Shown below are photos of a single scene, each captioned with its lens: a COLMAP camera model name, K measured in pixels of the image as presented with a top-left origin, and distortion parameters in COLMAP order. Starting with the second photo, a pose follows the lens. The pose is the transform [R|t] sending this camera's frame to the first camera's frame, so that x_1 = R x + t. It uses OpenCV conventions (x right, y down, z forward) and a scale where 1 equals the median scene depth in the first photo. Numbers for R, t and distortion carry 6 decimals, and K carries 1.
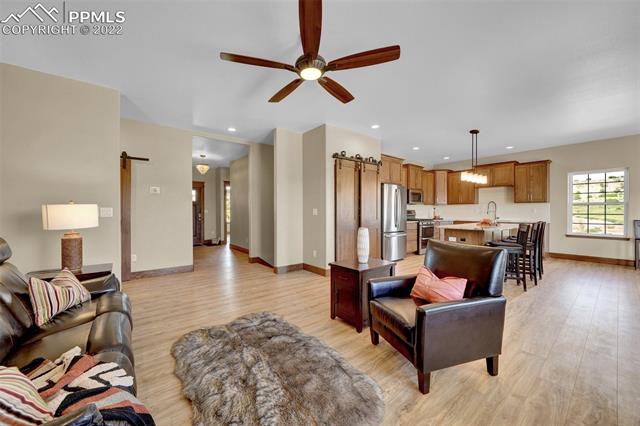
lens RADIAL K [[243.5, 0, 312.1], [0, 243.5, 214.0], [0, 0, 1]] dist [0.000466, 0.000126]
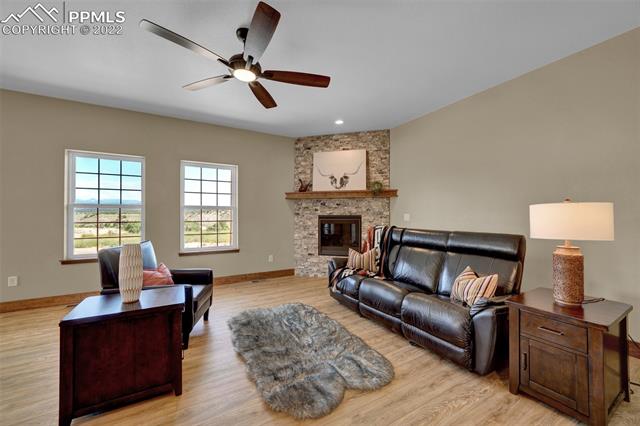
lens RADIAL K [[243.5, 0, 312.1], [0, 243.5, 214.0], [0, 0, 1]] dist [0.000466, 0.000126]
pose [[-0.991850, 0.005677, 0.127284, -0.191168], [0.005729, 0.999984, 0.000040, -0.009821], [-0.127282, 0.000768, -0.991866, 0.930720]]
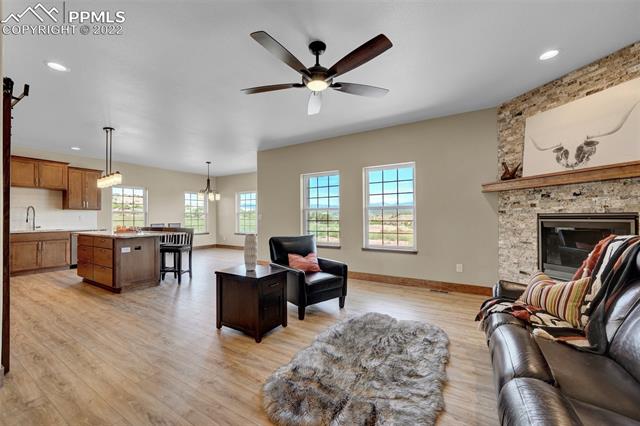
lens RADIAL K [[243.4, 0, 321.9], [0, 243.4, 214.0], [0, 0, 1]] dist [-0.000630, -0.000017]
pose [[-0.403865, 0.015216, 0.914692, -0.460215], [0.016105, 0.999825, -0.009521, -0.006420], [-0.914677, 0.010886, -0.404039, 0.691589]]
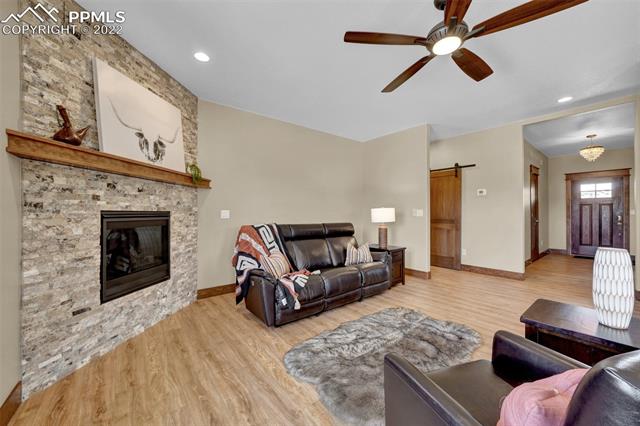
lens RADIAL K [[243.4, 0, 321.9], [0, 243.4, 214.0], [0, 0, 1]] dist [-0.000630, -0.000017]
pose [[0.043936, 0.007606, -0.999005, 0.386057], [-0.009099, 0.999933, 0.007212, -0.004903], [0.998993, 0.008773, 0.044003, 0.259955]]
